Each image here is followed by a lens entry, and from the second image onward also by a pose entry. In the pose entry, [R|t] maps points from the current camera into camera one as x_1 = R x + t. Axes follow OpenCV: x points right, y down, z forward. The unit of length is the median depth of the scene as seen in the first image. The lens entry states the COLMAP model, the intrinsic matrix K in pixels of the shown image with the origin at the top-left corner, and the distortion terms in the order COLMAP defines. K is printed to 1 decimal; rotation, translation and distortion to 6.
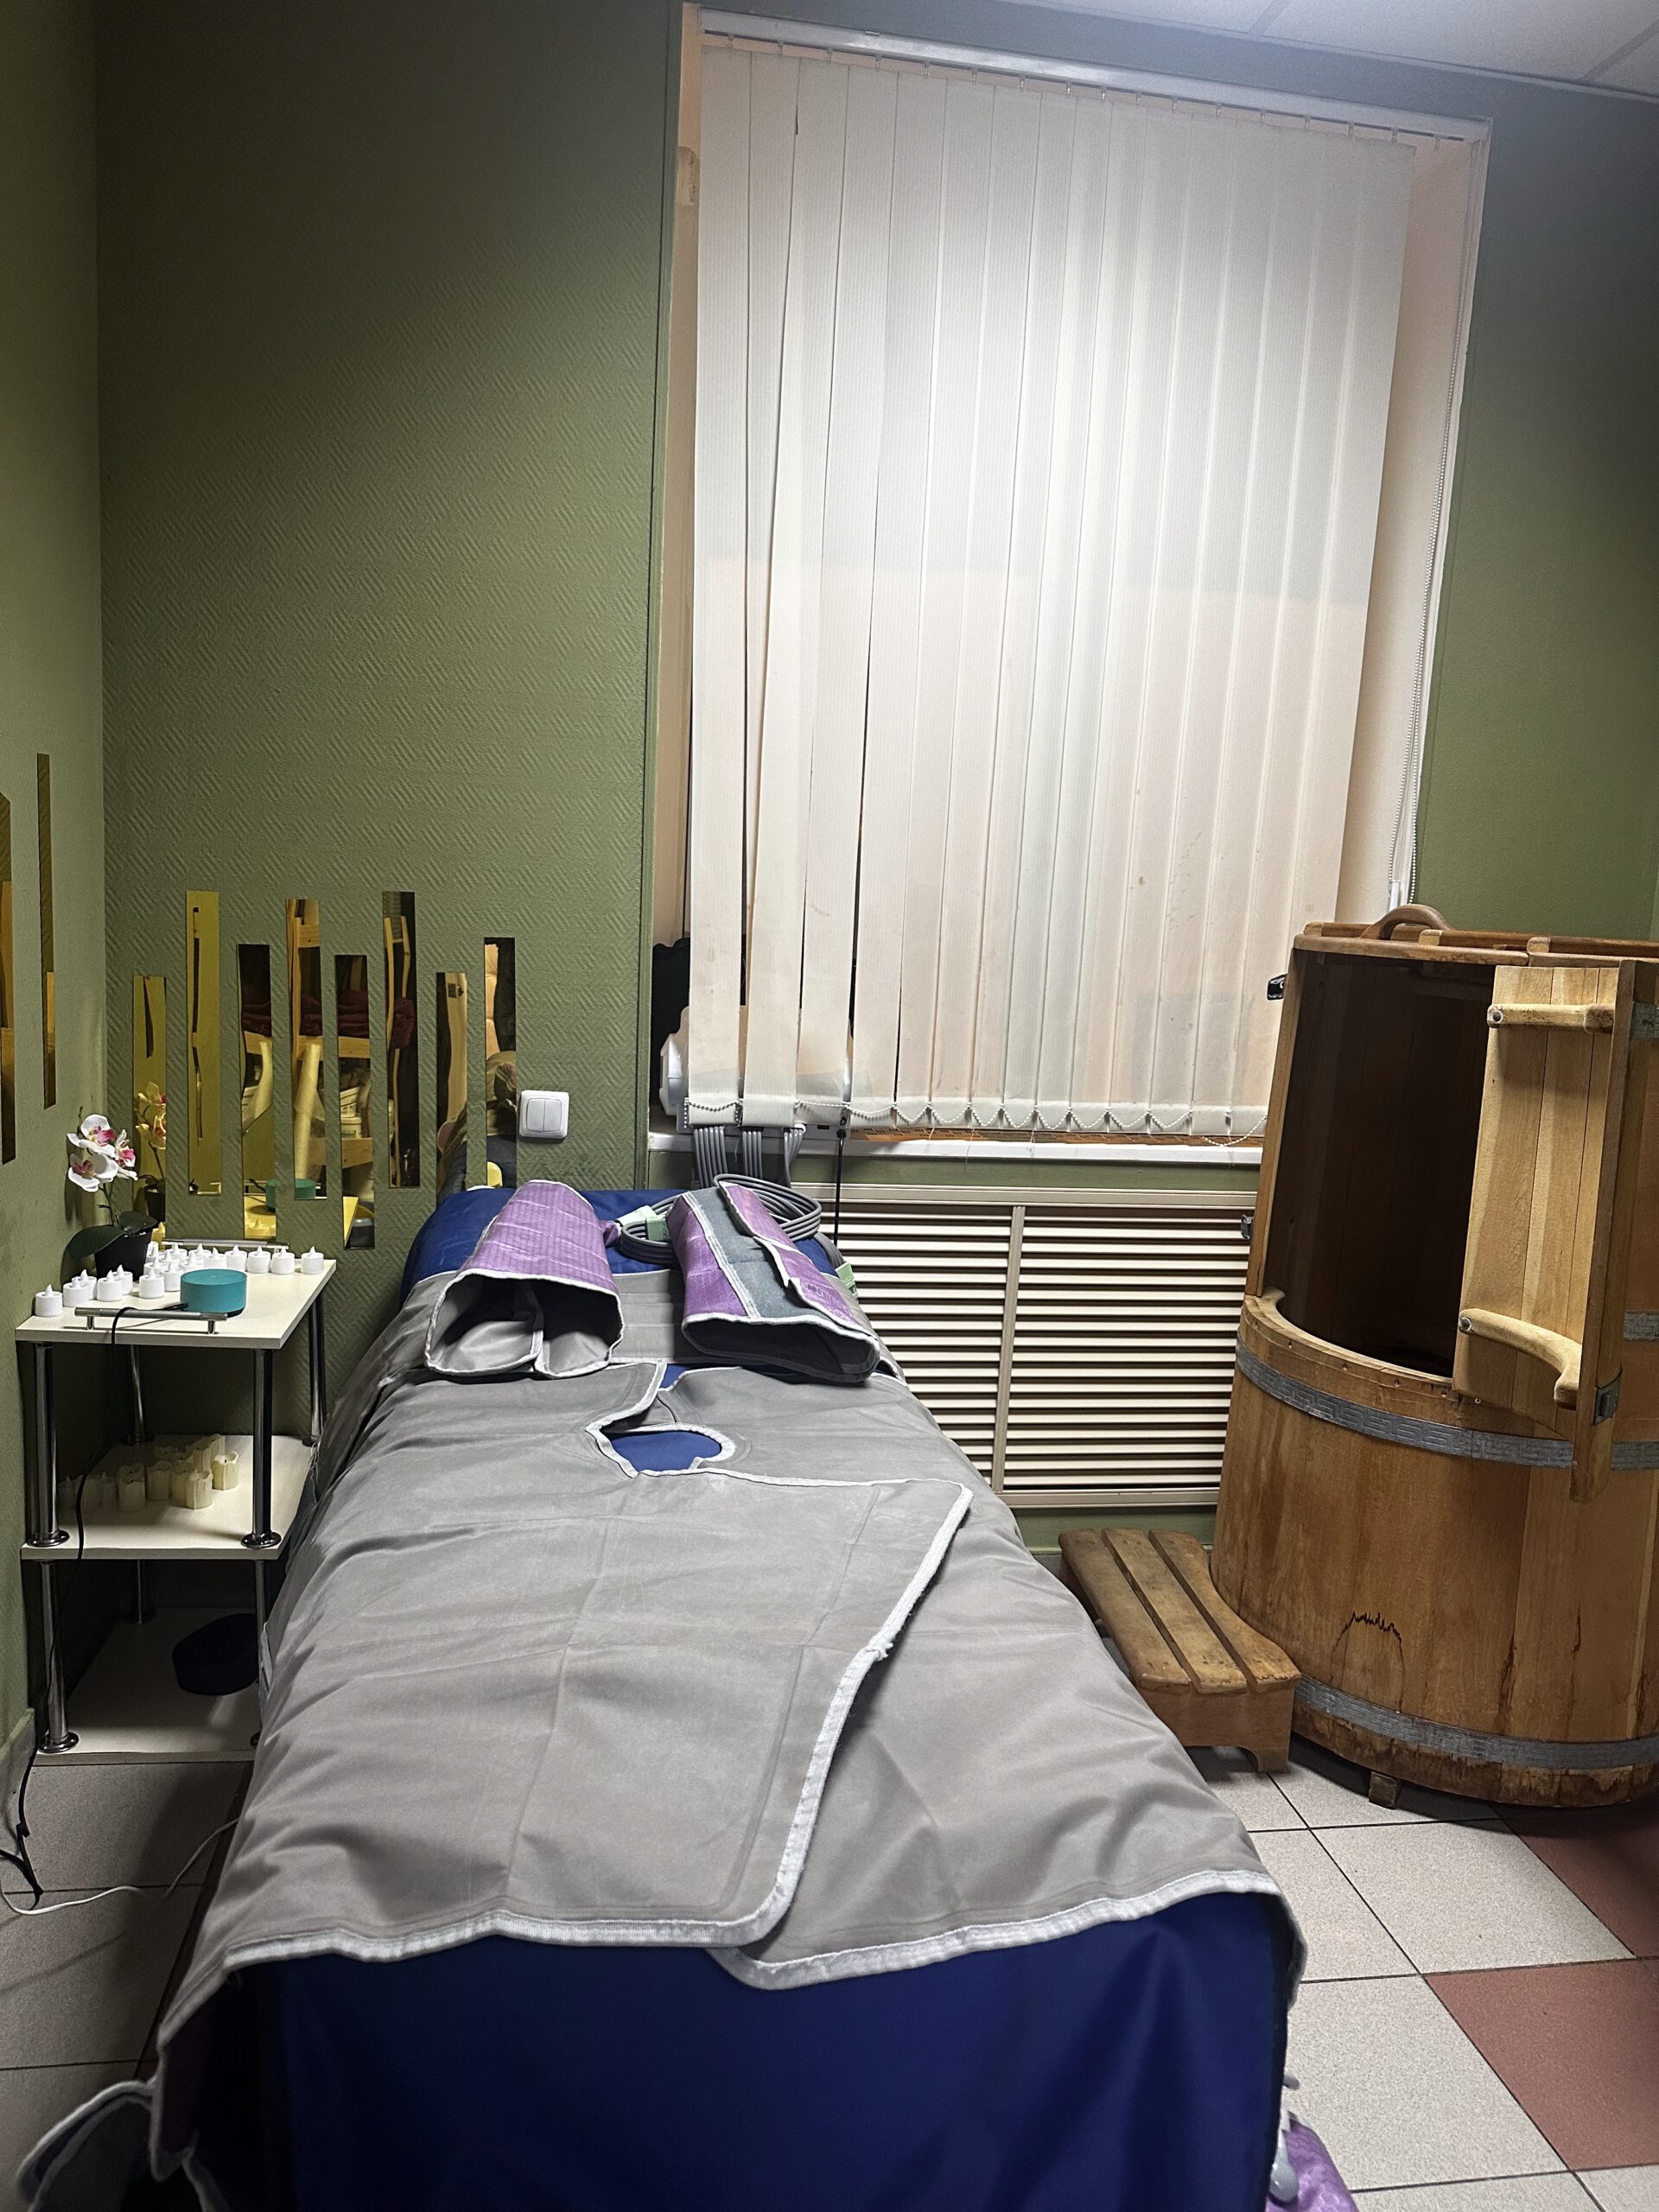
lens RADIAL K [[1557.7, 0, 829.5], [0, 1557.7, 1106.0], [0, 0, 1]] dist [0.105264, -0.118387]
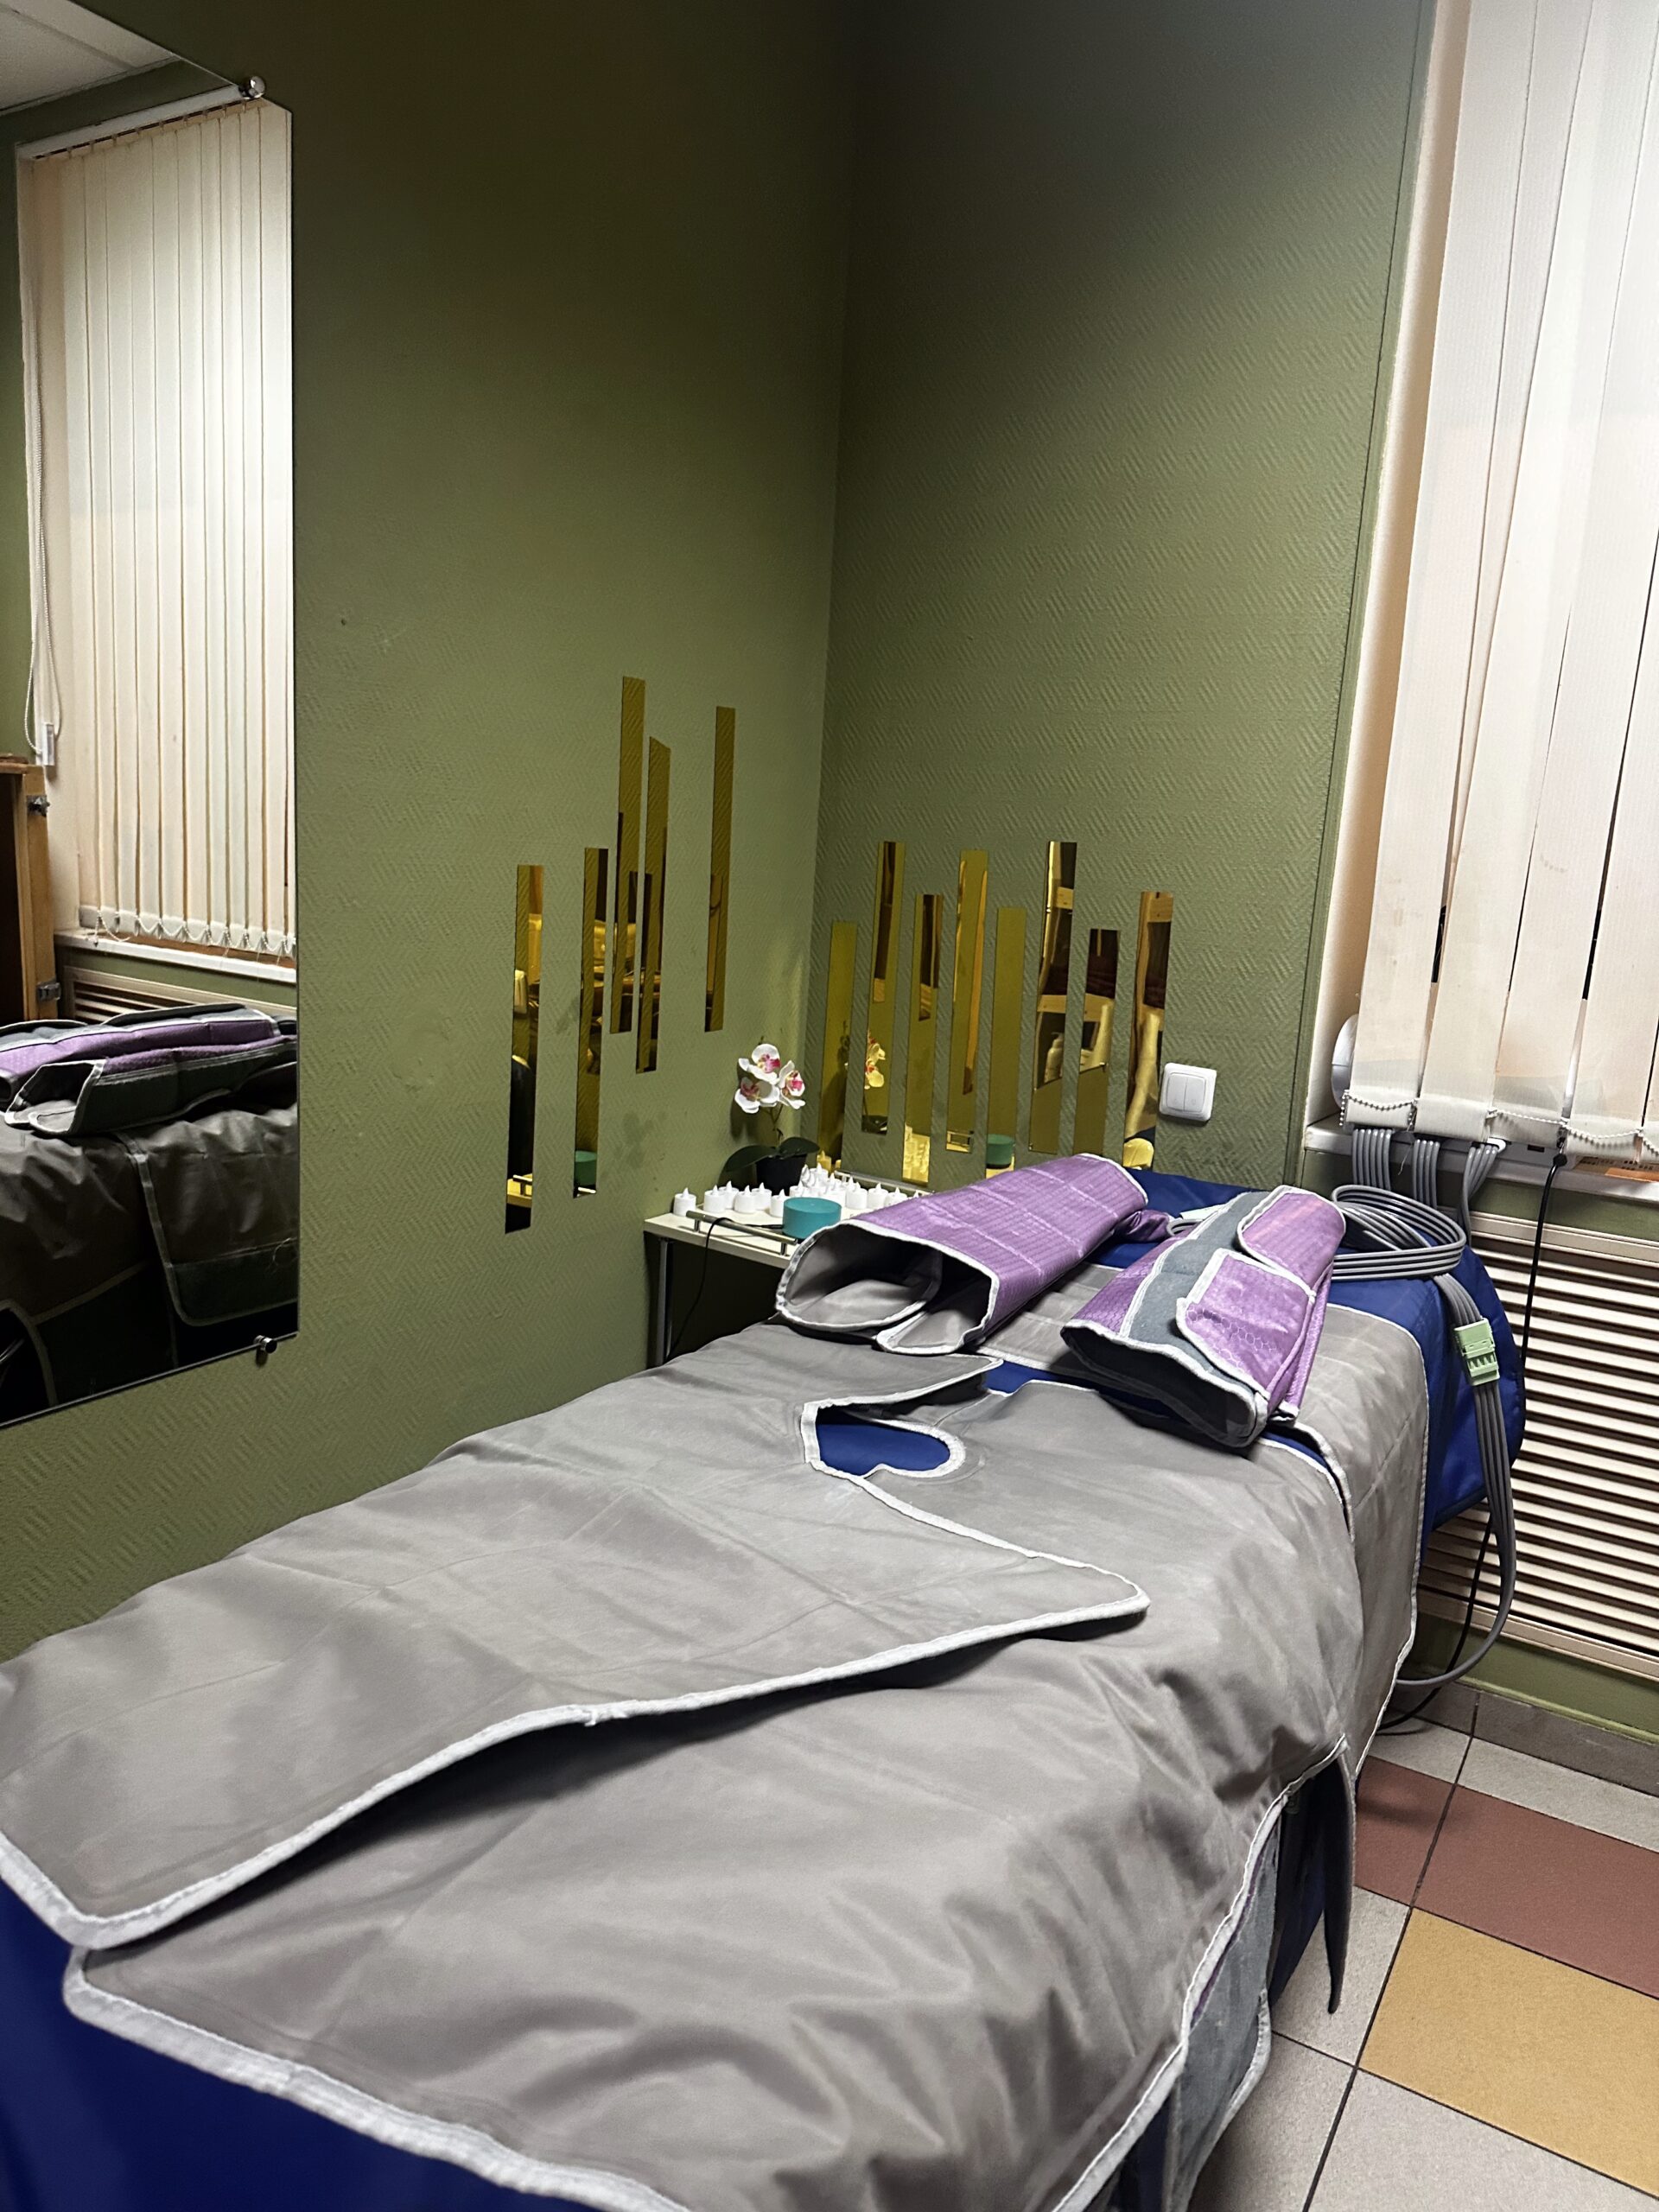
lens RADIAL K [[1557.7, 0, 829.5], [0, 1557.7, 1106.0], [0, 0, 1]] dist [0.105264, -0.118387]
pose [[0.765659, 0.111009, -0.633595, 0.256001], [-0.110703, 0.993040, 0.040208, 0.000060], [0.633649, 0.039355, 0.772619, 0.197942]]
